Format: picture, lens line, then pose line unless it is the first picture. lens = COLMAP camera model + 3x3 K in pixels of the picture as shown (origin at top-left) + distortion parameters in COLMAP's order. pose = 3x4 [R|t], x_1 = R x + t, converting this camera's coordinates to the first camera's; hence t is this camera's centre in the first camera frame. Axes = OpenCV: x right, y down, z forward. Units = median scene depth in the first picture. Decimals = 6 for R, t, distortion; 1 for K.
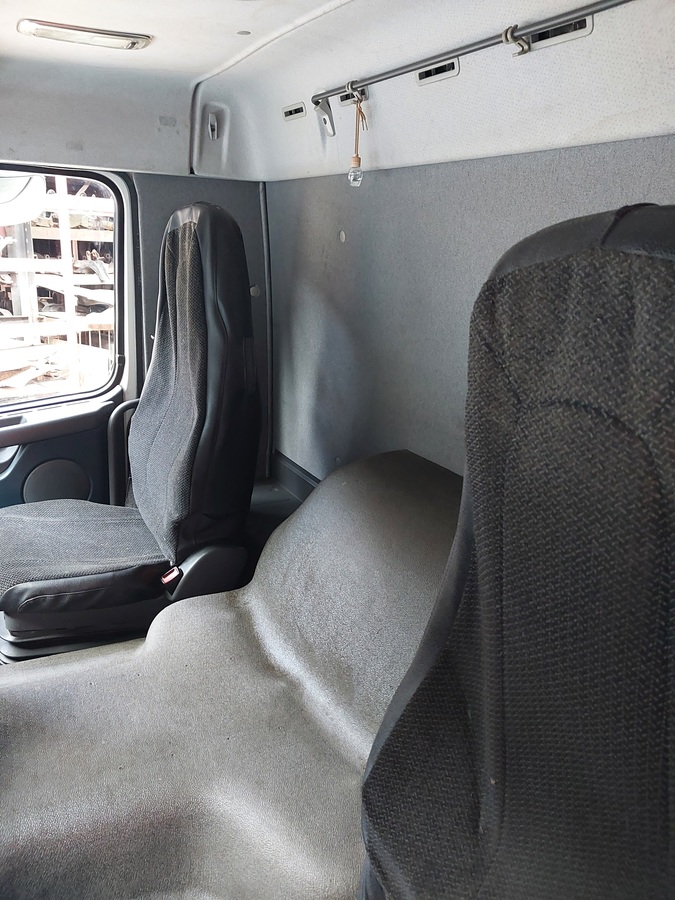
lens RADIAL K [[699.4, 0, 335.4], [0, 699.4, 446.5], [0, 0, 1]] dist [0.039420, -0.057948]
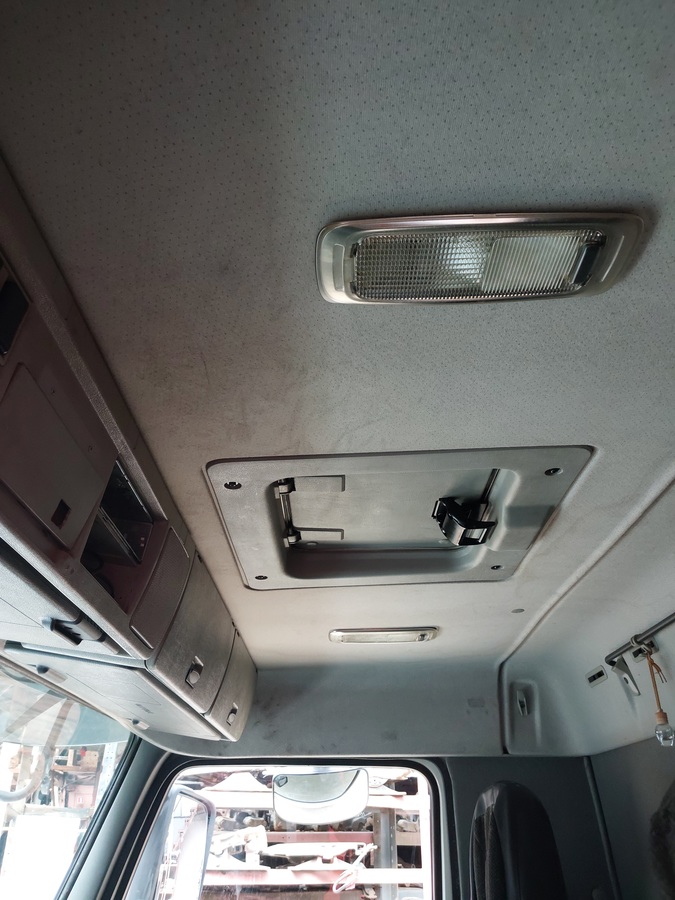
lens RADIAL K [[706.5, 0, 334.8], [0, 706.5, 446.4], [0, 0, 1]] dist [0.041714, -0.058163]
pose [[0.874739, -0.266550, -0.404702, 0.098547], [-0.104656, 0.711514, -0.694834, 0.009373], [0.473159, 0.650153, 0.594493, 0.051363]]
